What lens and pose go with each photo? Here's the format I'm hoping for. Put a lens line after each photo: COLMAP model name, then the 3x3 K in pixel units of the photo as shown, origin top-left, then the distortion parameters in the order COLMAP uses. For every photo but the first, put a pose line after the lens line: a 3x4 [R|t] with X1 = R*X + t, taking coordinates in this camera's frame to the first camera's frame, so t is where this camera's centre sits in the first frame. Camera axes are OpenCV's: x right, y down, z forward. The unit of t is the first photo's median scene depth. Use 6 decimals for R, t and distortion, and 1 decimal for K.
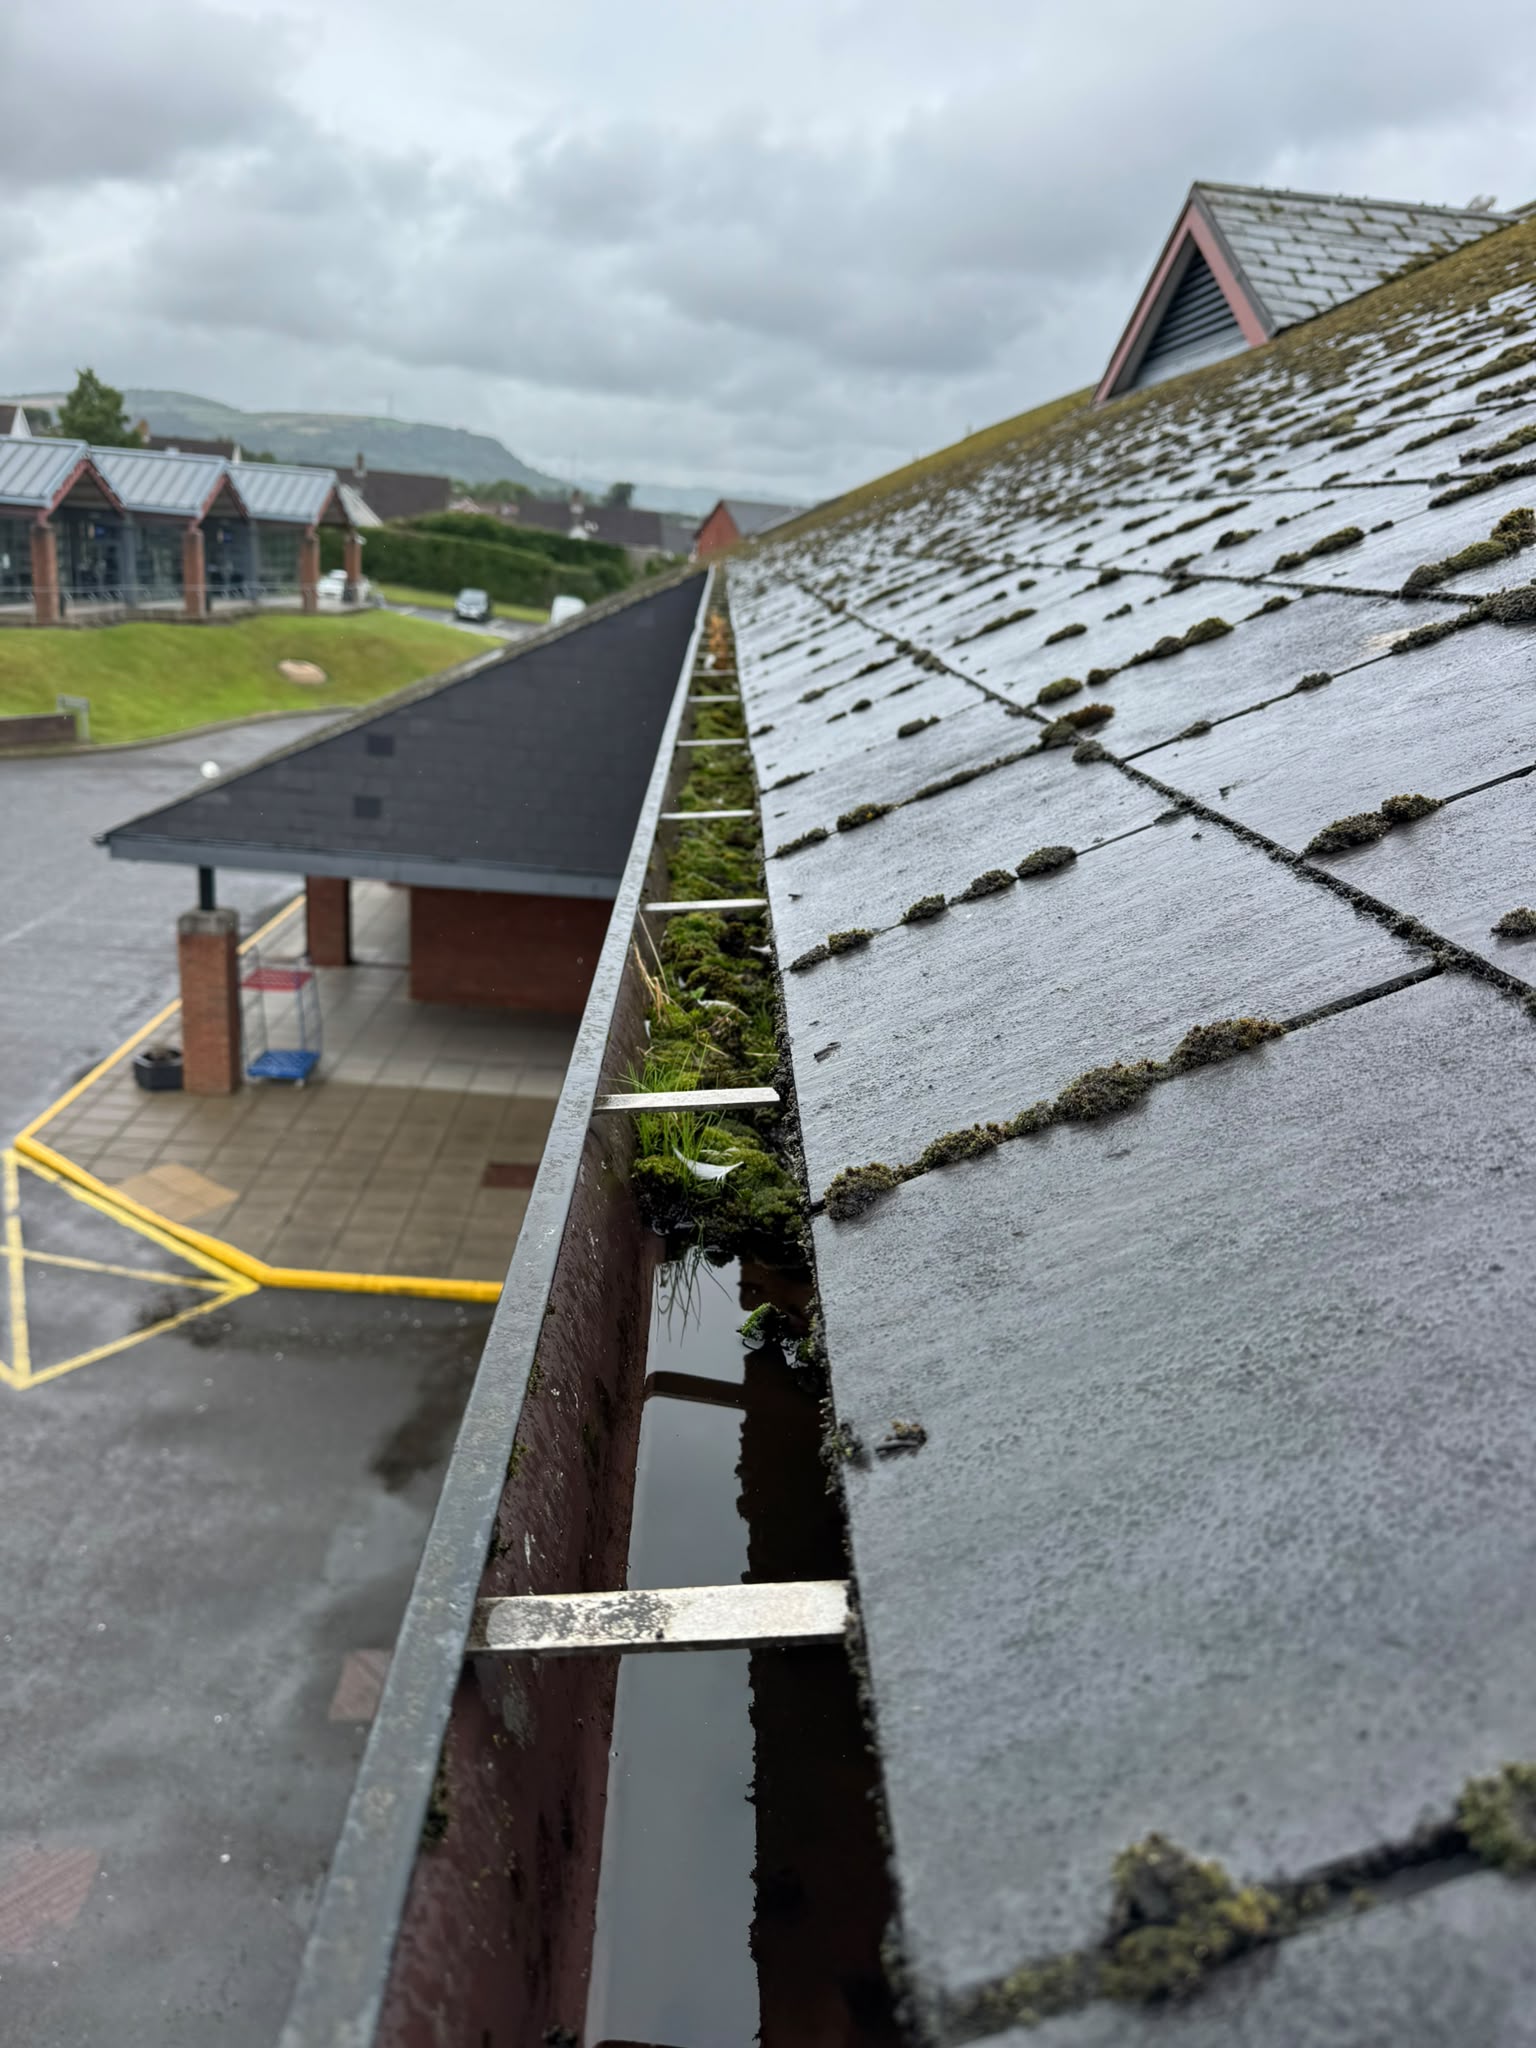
lens RADIAL K [[1649.8, 0, 770.7], [0, 1649.8, 975.9], [0, 0, 1]] dist [0.060271, -0.086038]
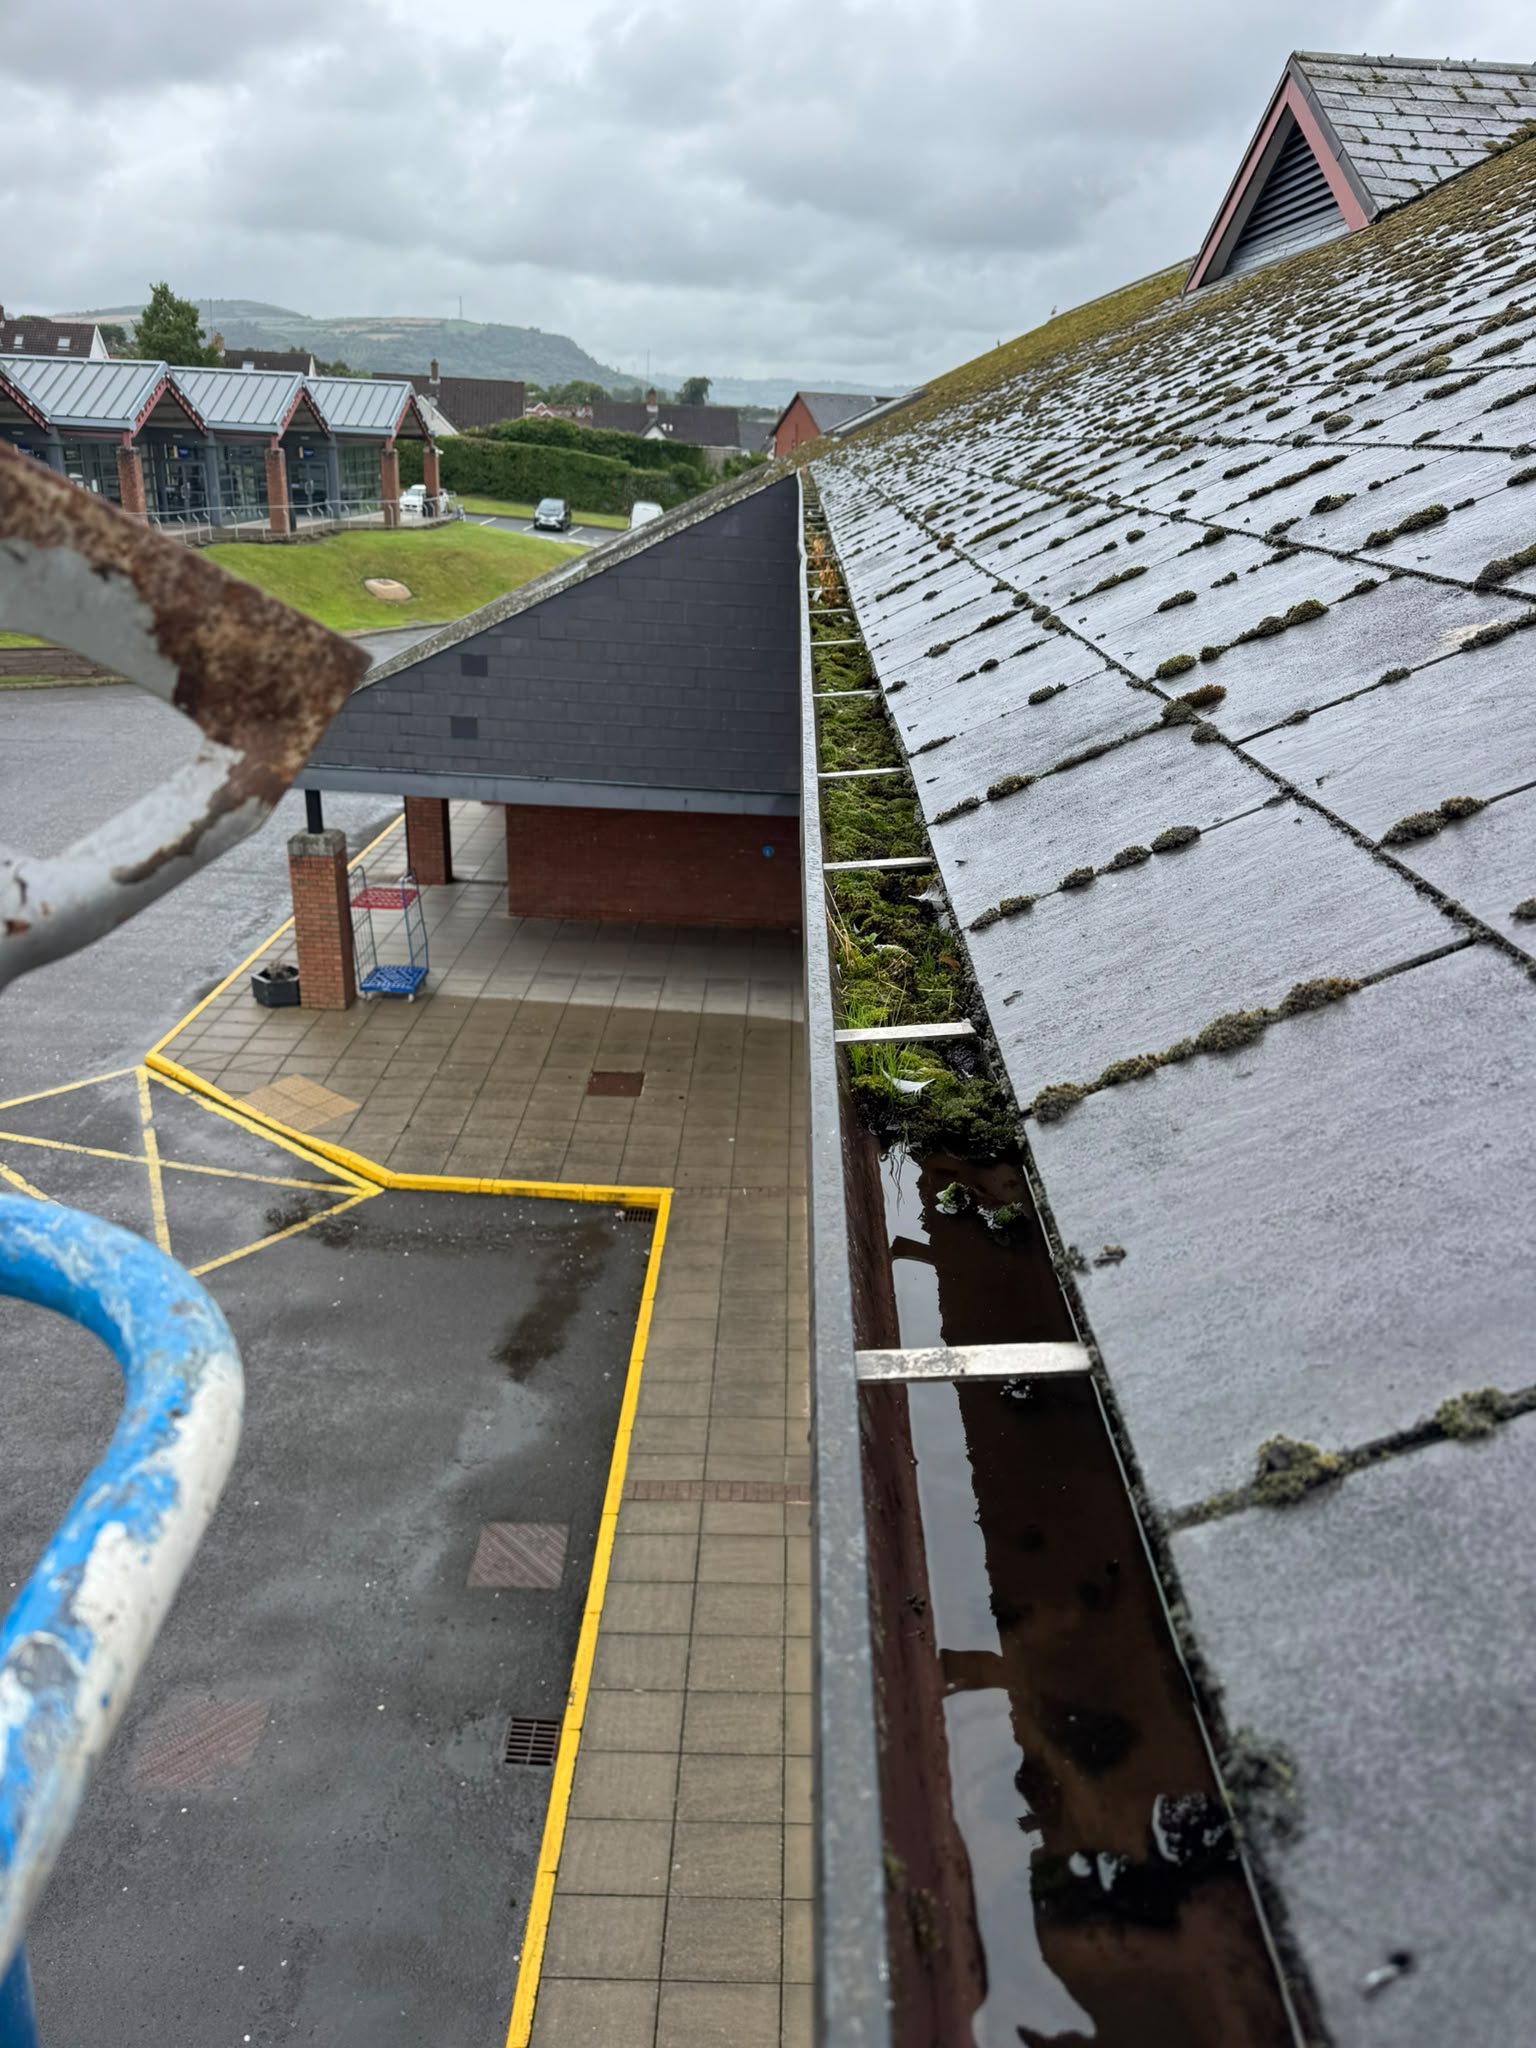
lens RADIAL K [[1636.7, 0, 768.0], [0, 1636.7, 1024.0], [0, 0, 1]] dist [0.042702, -0.031188]
pose [[0.998279, -0.017628, -0.055925, -0.031356], [0.022388, 0.996072, 0.085671, -0.017441], [0.054195, -0.086776, 0.994753, -0.113364]]
